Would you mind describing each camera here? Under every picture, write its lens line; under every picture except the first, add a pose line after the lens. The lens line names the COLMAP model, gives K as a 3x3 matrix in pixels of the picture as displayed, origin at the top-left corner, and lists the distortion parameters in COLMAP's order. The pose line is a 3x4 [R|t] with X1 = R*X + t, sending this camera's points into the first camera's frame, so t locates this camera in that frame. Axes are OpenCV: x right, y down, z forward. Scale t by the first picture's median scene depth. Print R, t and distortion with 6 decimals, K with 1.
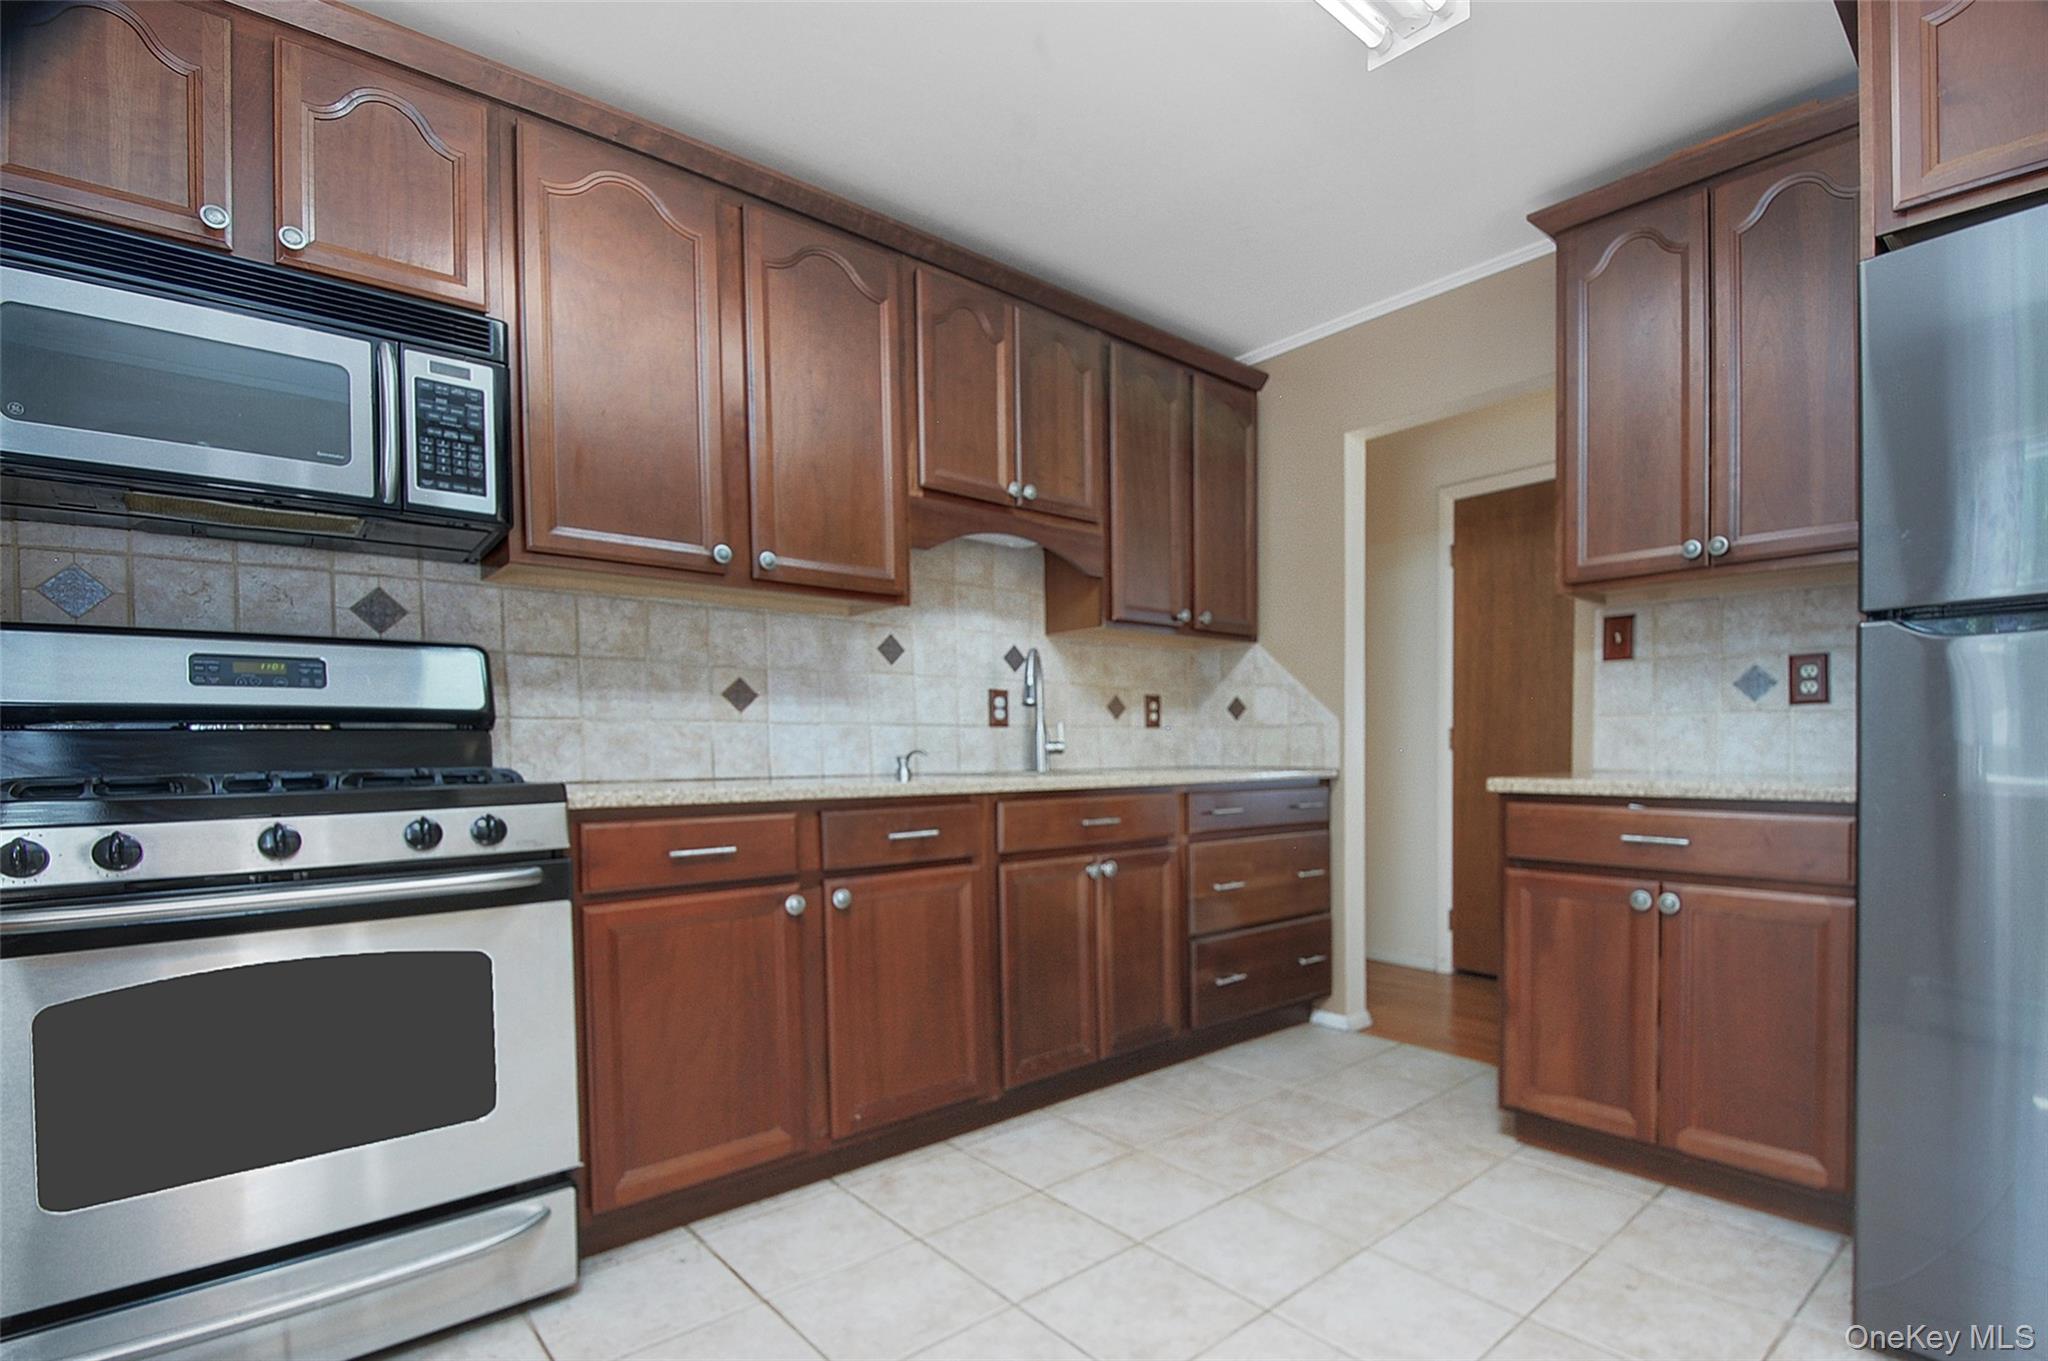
lens RADIAL K [[992.5, 0, 1014.7], [0, 992.5, 806.8], [0, 0, 1]] dist [-0.015475, -0.003987]
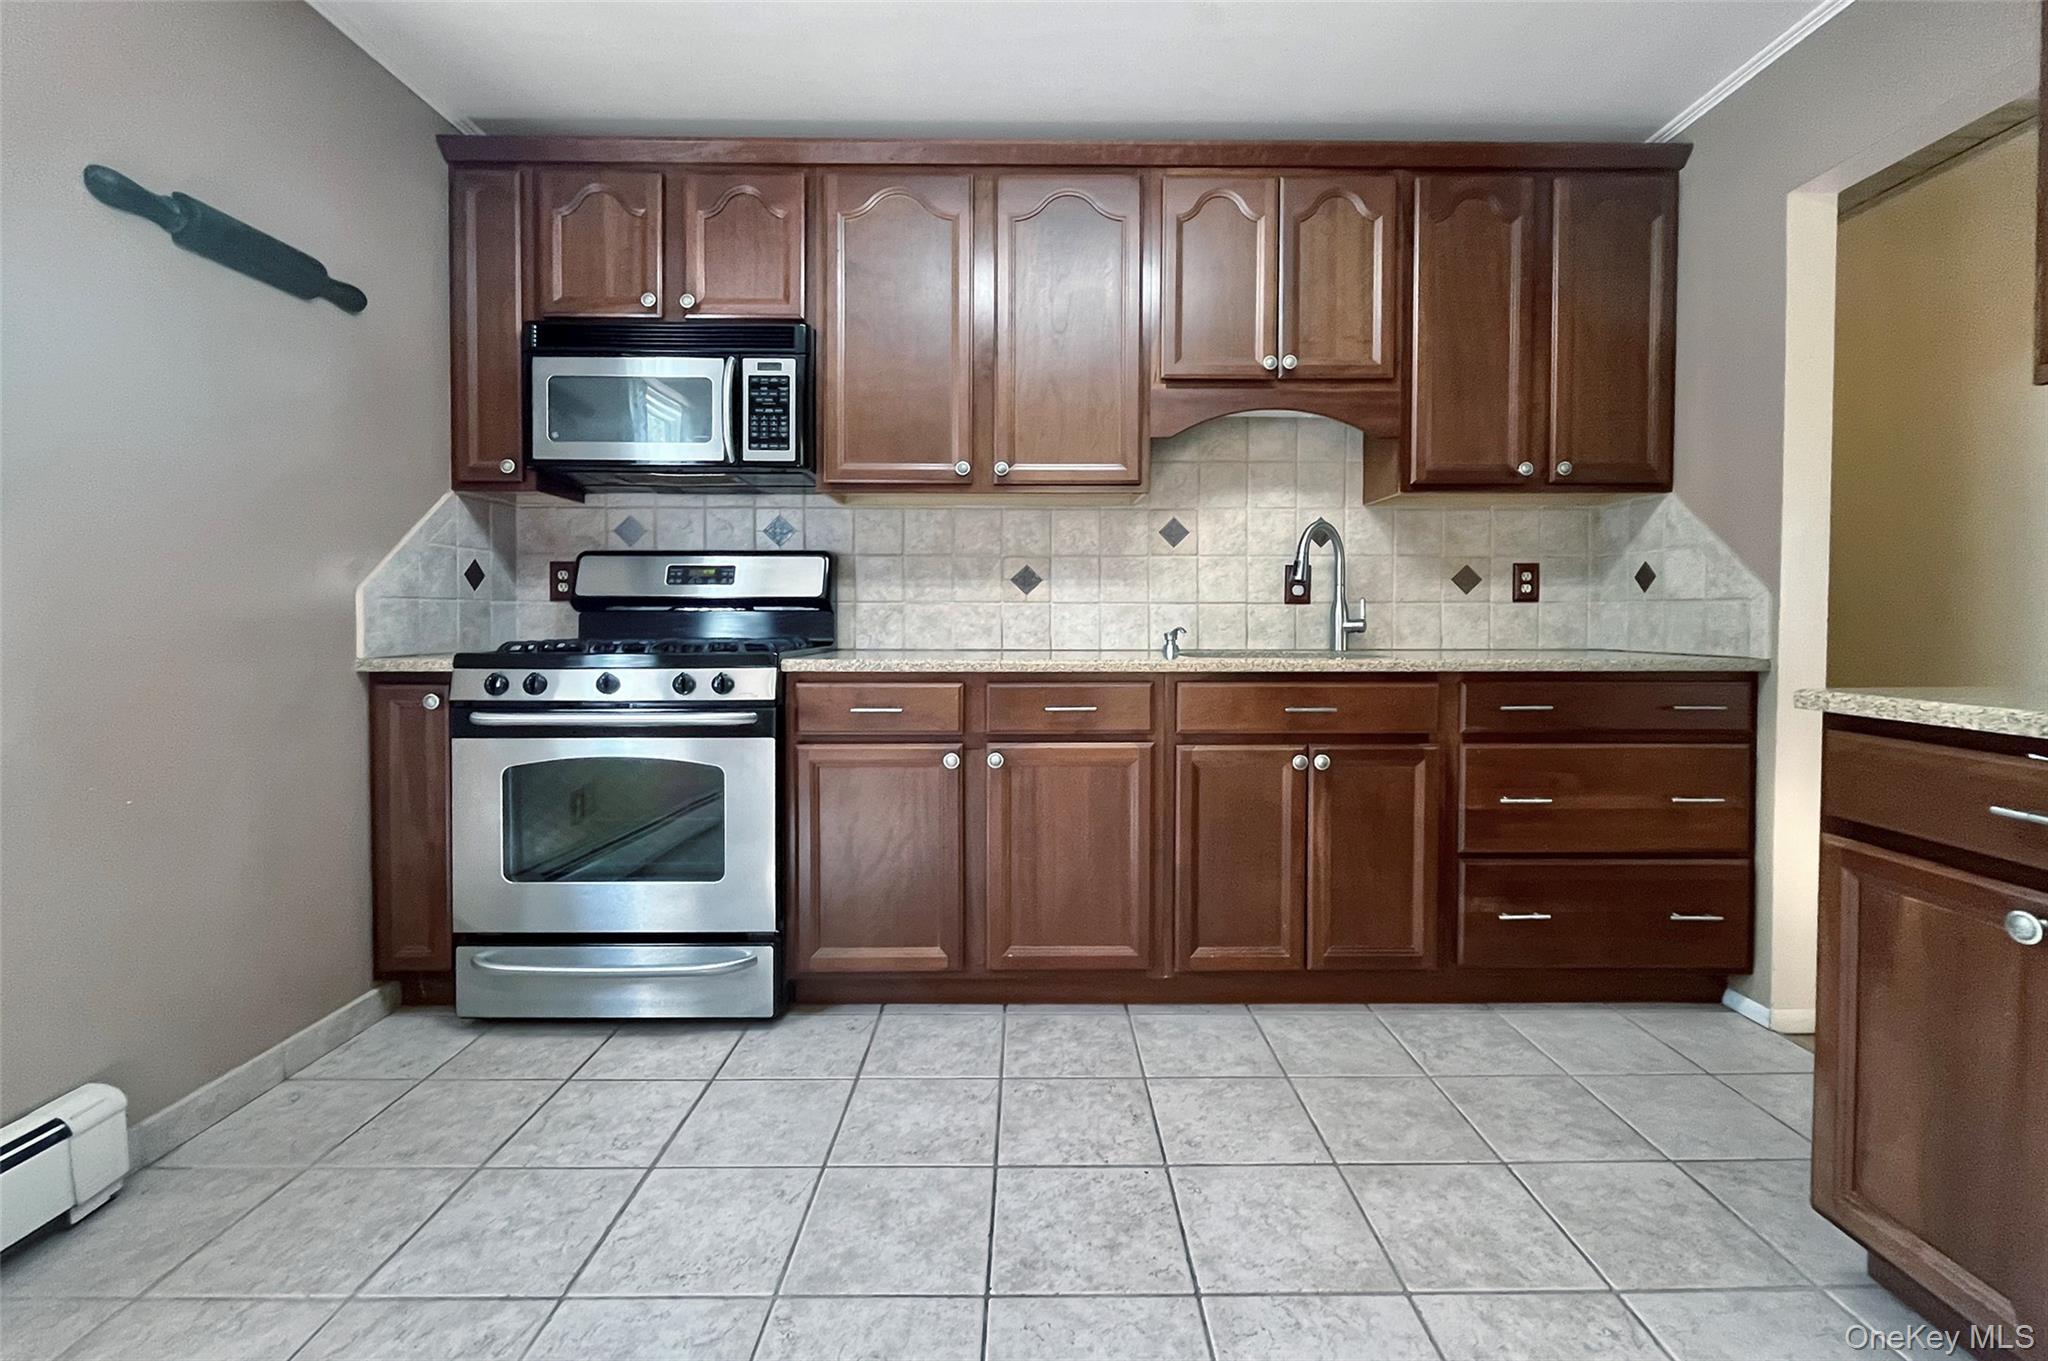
lens RADIAL K [[871.9, 0, 992.5], [0, 871.9, 642.5], [0, 0, 1]] dist [-0.009391, -0.000218]
pose [[0.747230, 0.025053, -0.664093, 0.422887], [-0.041447, 0.999101, -0.008945, -0.028927], [0.663271, 0.034209, 0.747597, 0.209179]]
